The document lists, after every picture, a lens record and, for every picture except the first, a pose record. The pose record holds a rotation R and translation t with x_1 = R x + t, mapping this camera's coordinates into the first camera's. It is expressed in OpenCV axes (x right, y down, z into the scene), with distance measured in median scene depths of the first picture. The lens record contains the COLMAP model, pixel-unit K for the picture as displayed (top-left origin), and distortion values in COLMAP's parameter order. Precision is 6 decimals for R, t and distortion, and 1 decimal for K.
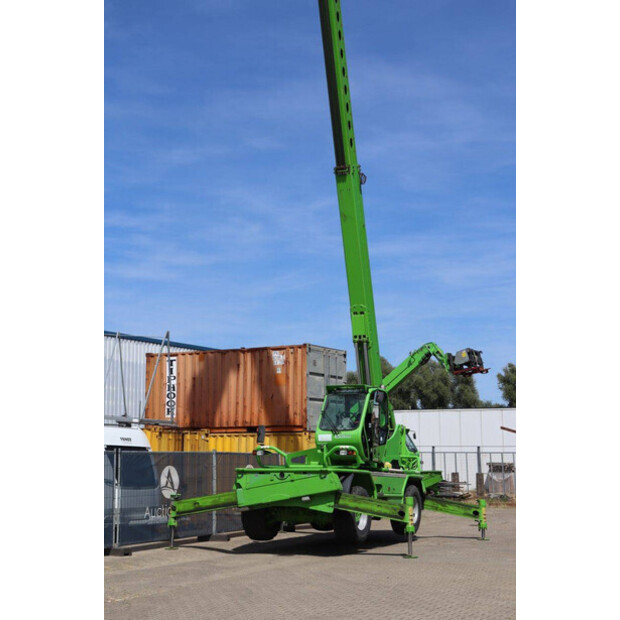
lens RADIAL K [[1052.9, 0, 308.6], [0, 1052.9, 312.6], [0, 0, 1]] dist [0.172218, 0.124931]
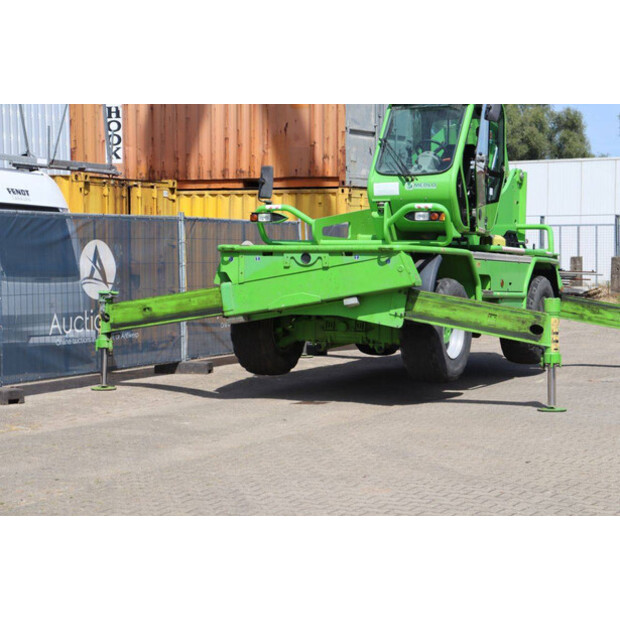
lens RADIAL K [[1475.1, 0, 310.0], [0, 1475.1, 310.0], [0, 0, 1]] dist [0.453484, 0.306042]
pose [[0.999843, 0.001851, -0.017621, -0.009385], [0.001397, 0.983192, 0.182569, 0.041554], [0.017663, -0.182565, 0.983035, 0.251770]]
